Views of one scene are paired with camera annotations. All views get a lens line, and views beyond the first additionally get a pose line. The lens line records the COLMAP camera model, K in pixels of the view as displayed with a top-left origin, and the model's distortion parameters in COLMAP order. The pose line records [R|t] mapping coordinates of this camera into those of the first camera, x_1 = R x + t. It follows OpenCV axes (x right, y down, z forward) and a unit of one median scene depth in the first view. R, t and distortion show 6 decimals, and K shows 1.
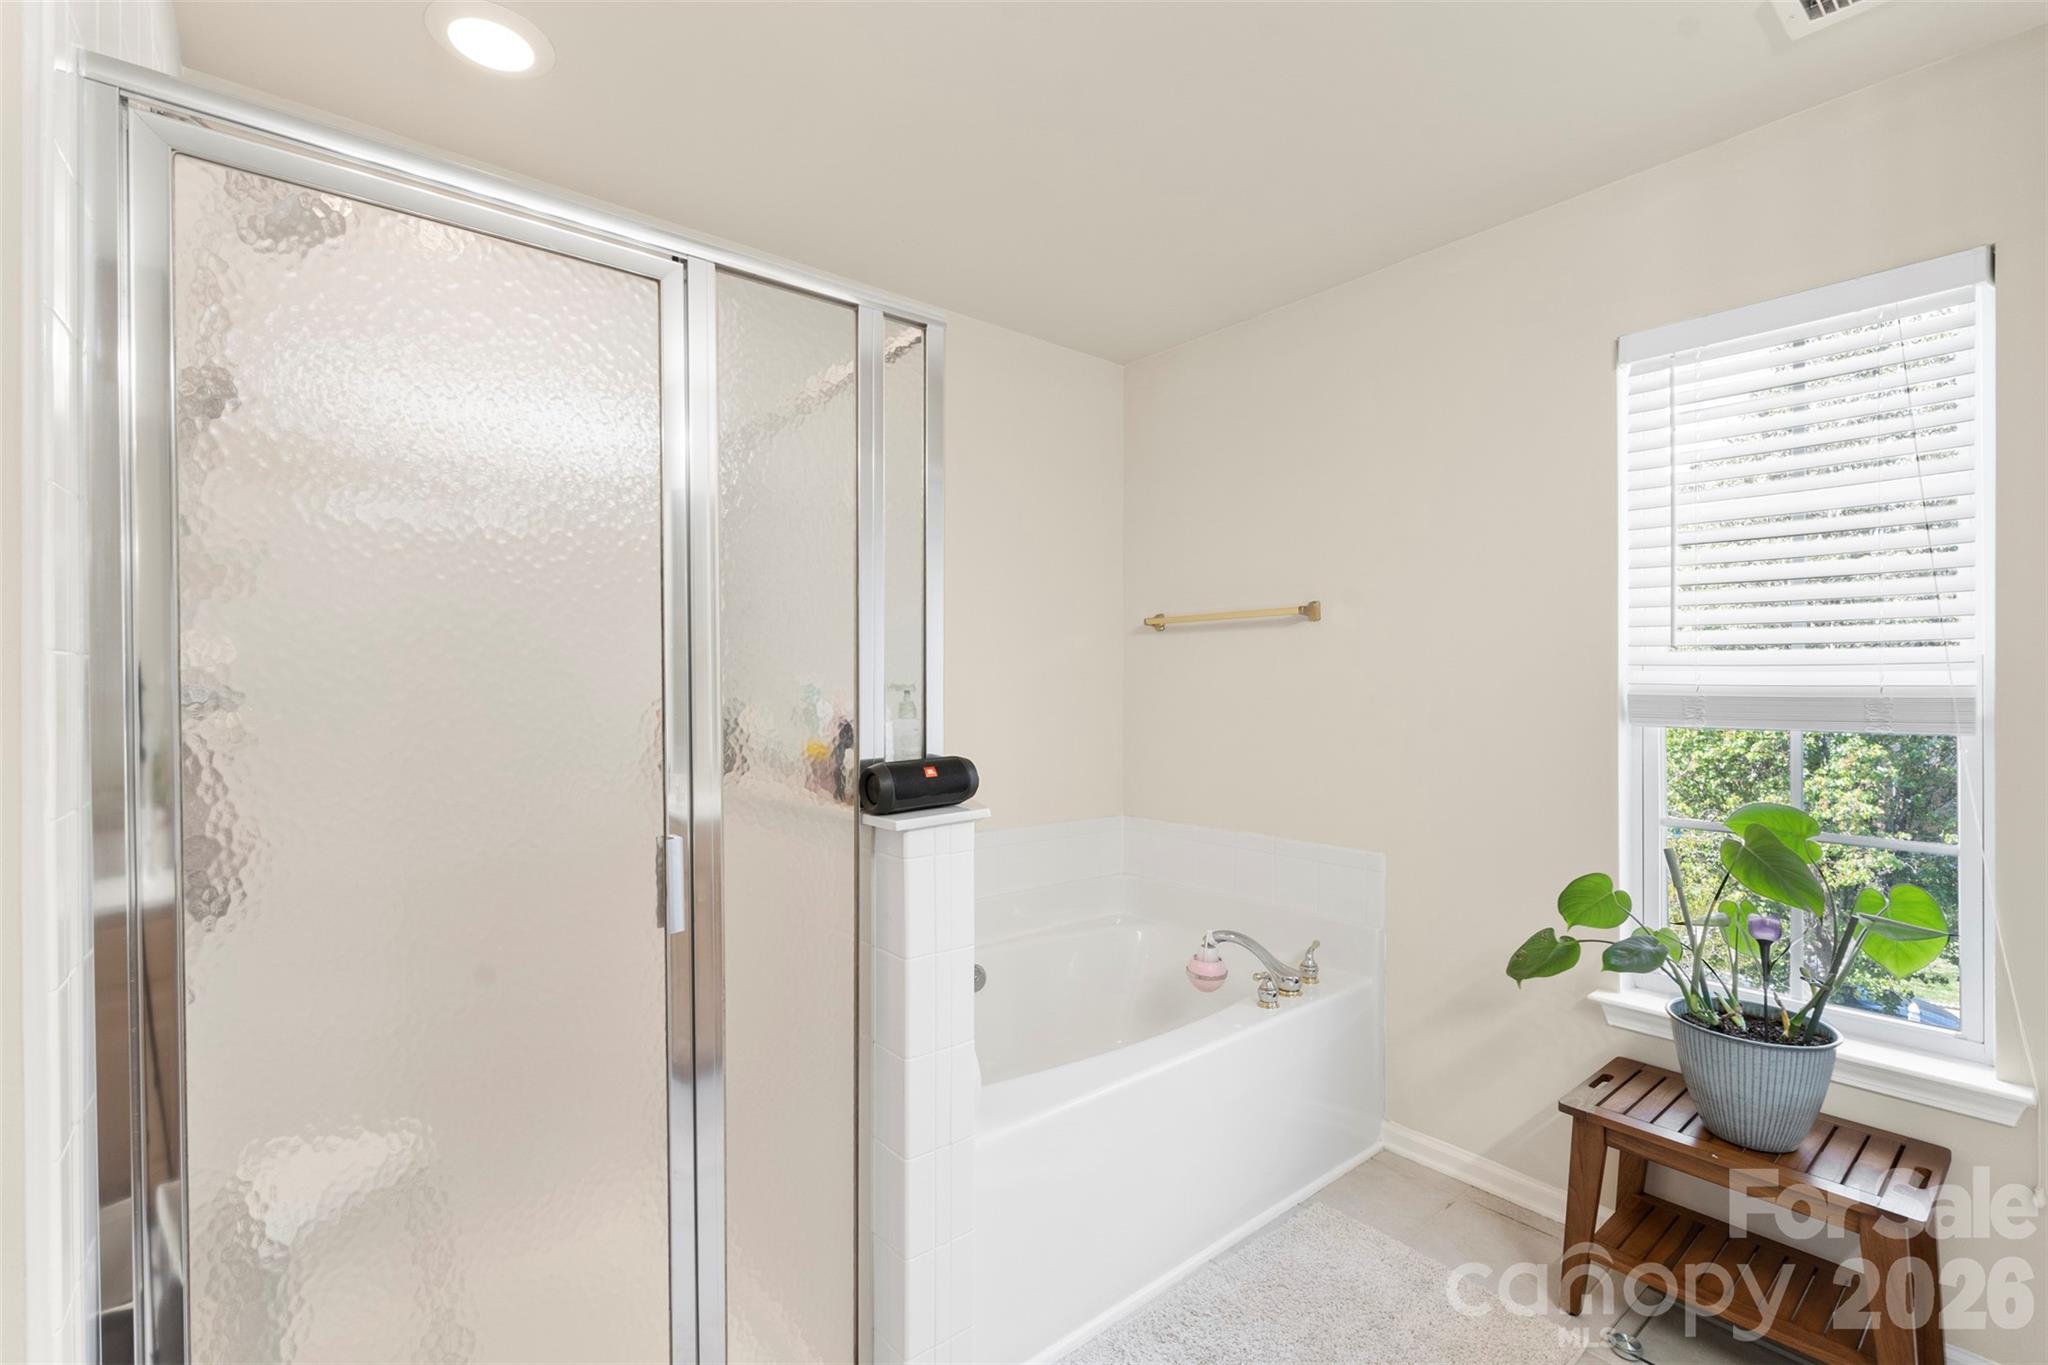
lens RADIAL K [[913.2, 0, 1015.0], [0, 913.2, 688.3], [0, 0, 1]] dist [0.003914, -0.001093]
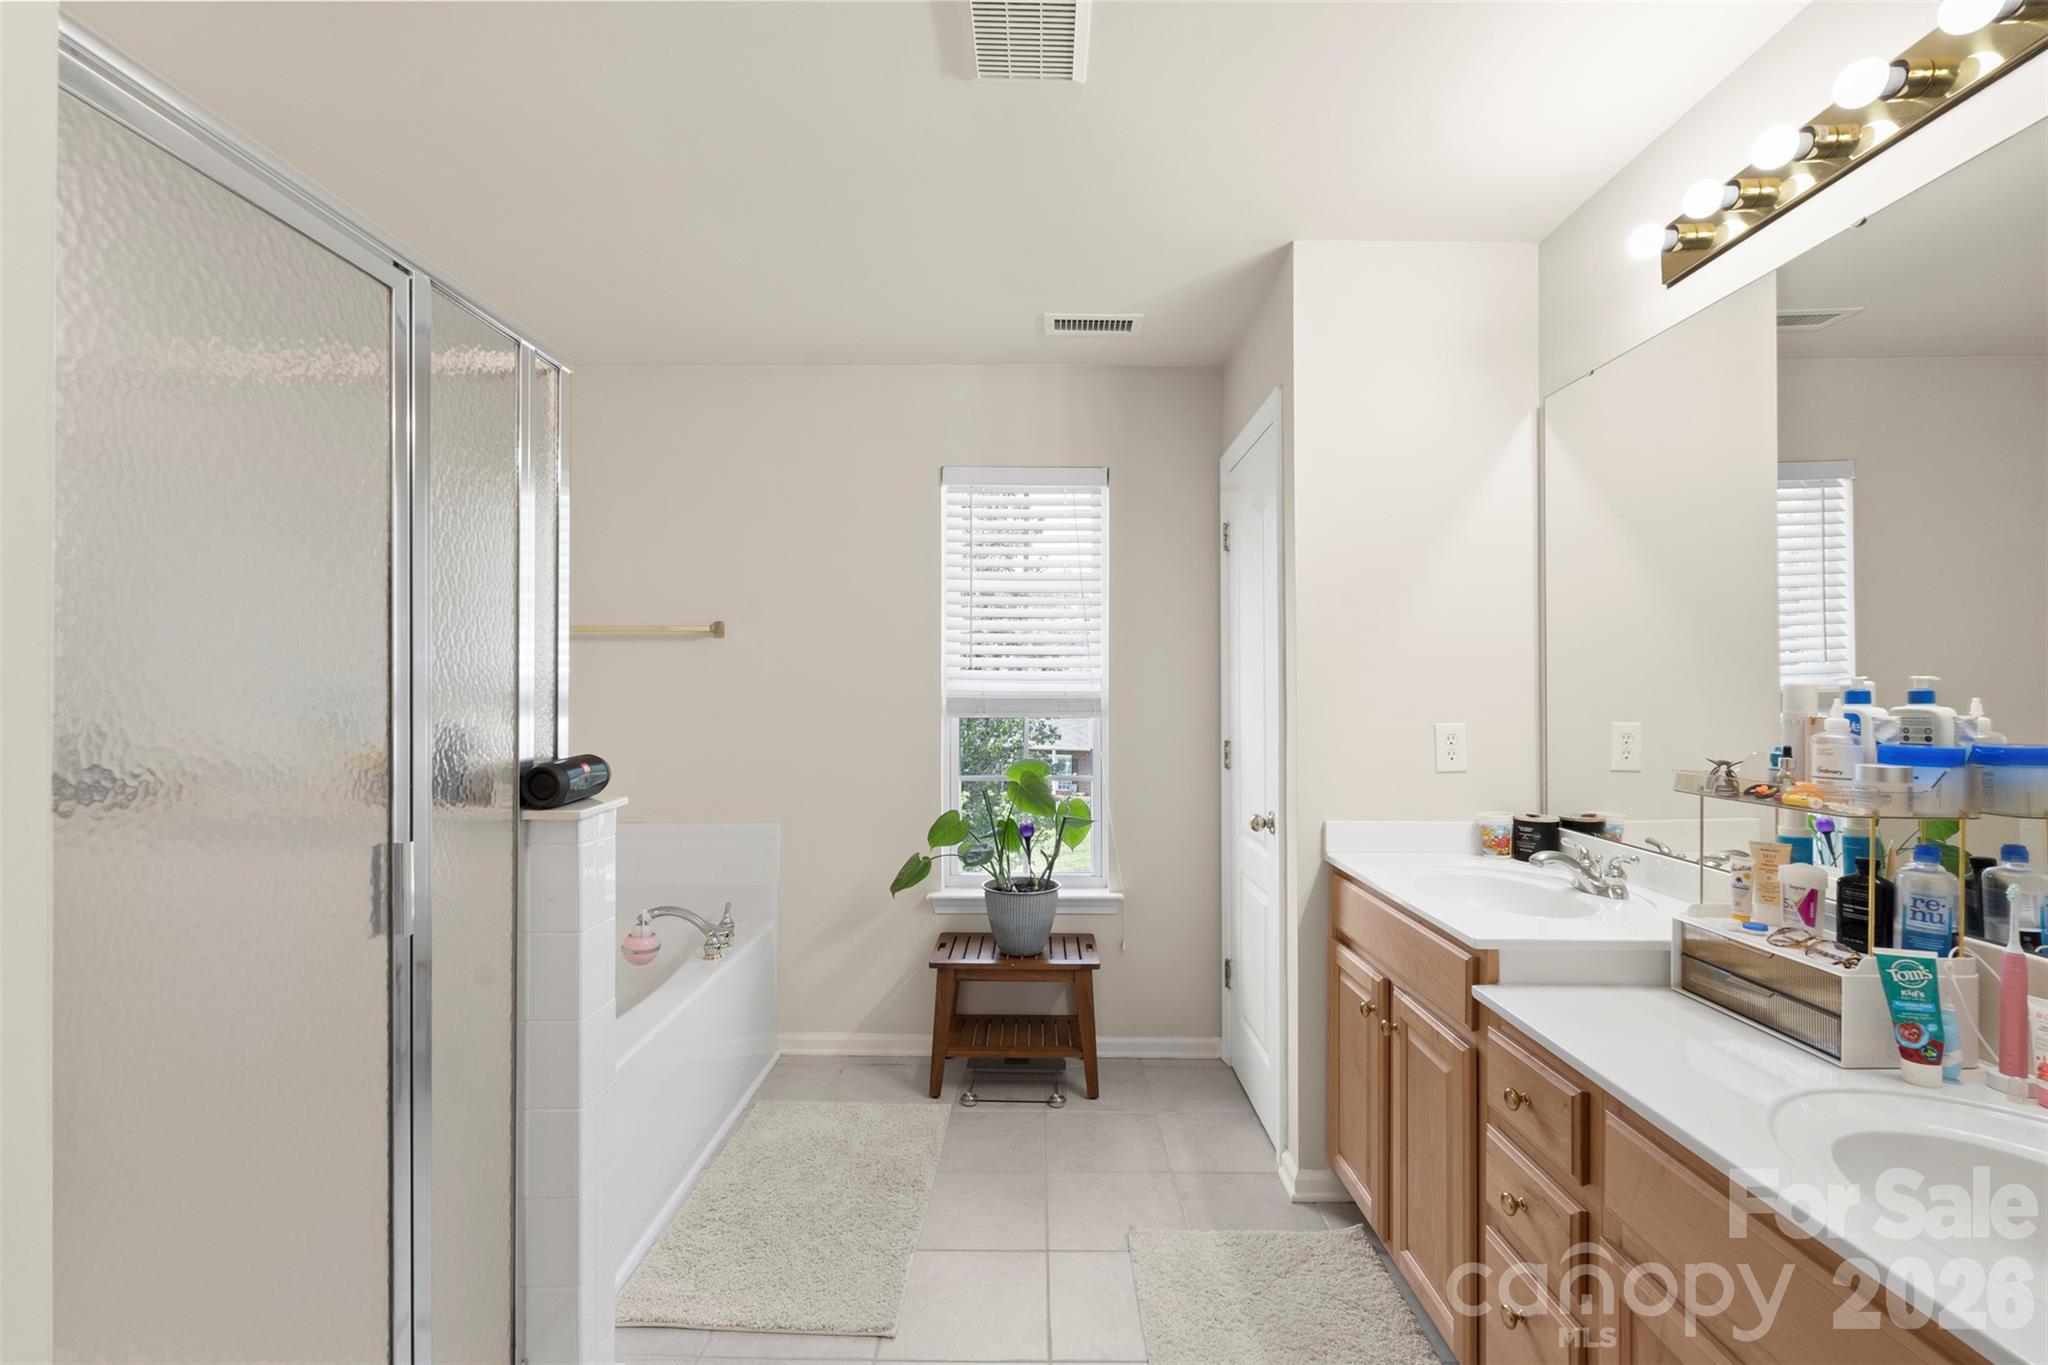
lens RADIAL K [[913.2, 0, 1021.3], [0, 913.2, 689.8], [0, 0, 1]] dist [0.003914, -0.001093]
pose [[0.652527, 0.000842, 0.757765, -0.419487], [0.003056, 0.999988, -0.003744, 0.001069], [-0.757759, 0.004759, 0.652517, -0.105942]]
